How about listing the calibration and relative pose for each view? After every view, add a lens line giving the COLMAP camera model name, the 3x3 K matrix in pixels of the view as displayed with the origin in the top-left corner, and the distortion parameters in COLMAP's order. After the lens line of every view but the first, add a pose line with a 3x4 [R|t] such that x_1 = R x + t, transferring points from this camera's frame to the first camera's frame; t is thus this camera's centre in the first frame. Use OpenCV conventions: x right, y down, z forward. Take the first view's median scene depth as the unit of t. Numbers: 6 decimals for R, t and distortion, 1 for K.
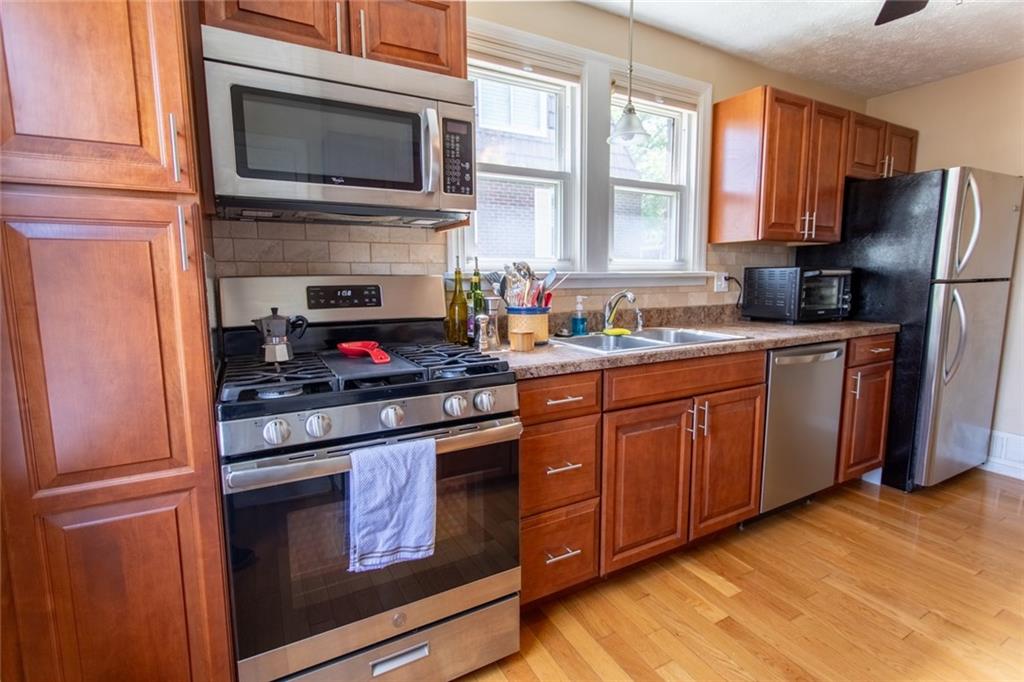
lens RADIAL K [[478.7, 0, 515.6], [0, 478.7, 336.4], [0, 0, 1]] dist [-0.001023, 0.000221]
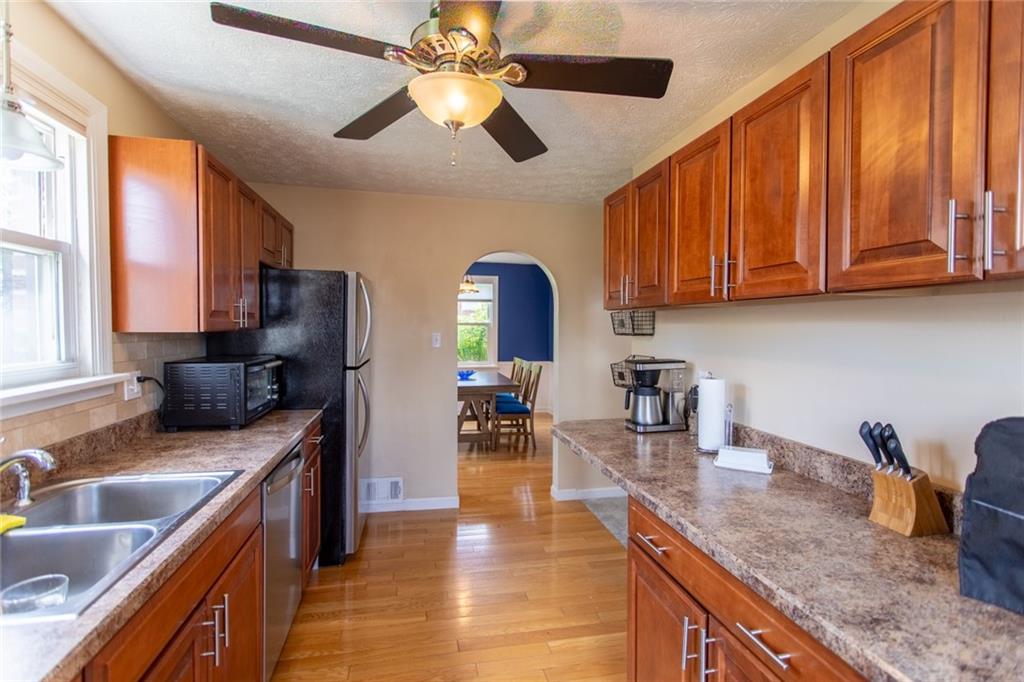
lens RADIAL K [[478.7, 0, 509.0], [0, 478.7, 334.4], [0, 0, 1]] dist [-0.001023, 0.000221]
pose [[0.294897, -0.009105, 0.955486, -0.082371], [0.111517, 0.993449, -0.024951, -0.114552], [-0.948999, 0.113911, 0.293980, 0.275238]]
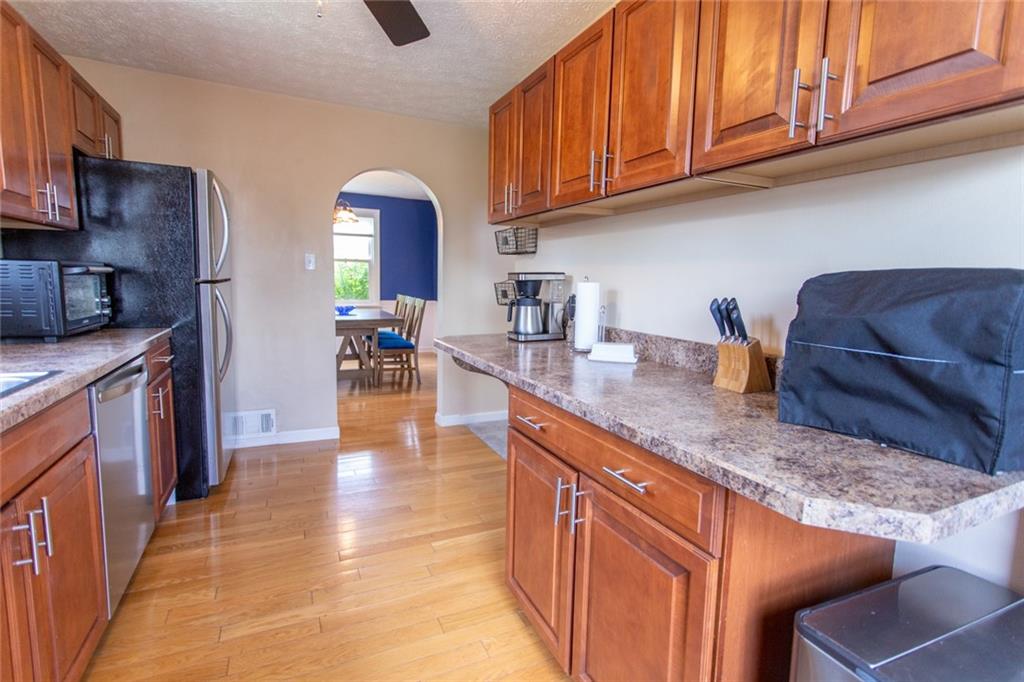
lens RADIAL K [[478.7, 0, 509.0], [0, 478.7, 334.5], [0, 0, 1]] dist [-0.001023, 0.000221]
pose [[0.062784, -0.107098, 0.992264, -0.072761], [0.100883, 0.989814, 0.100450, -0.038696], [-0.992915, 0.093796, 0.072949, 0.281764]]
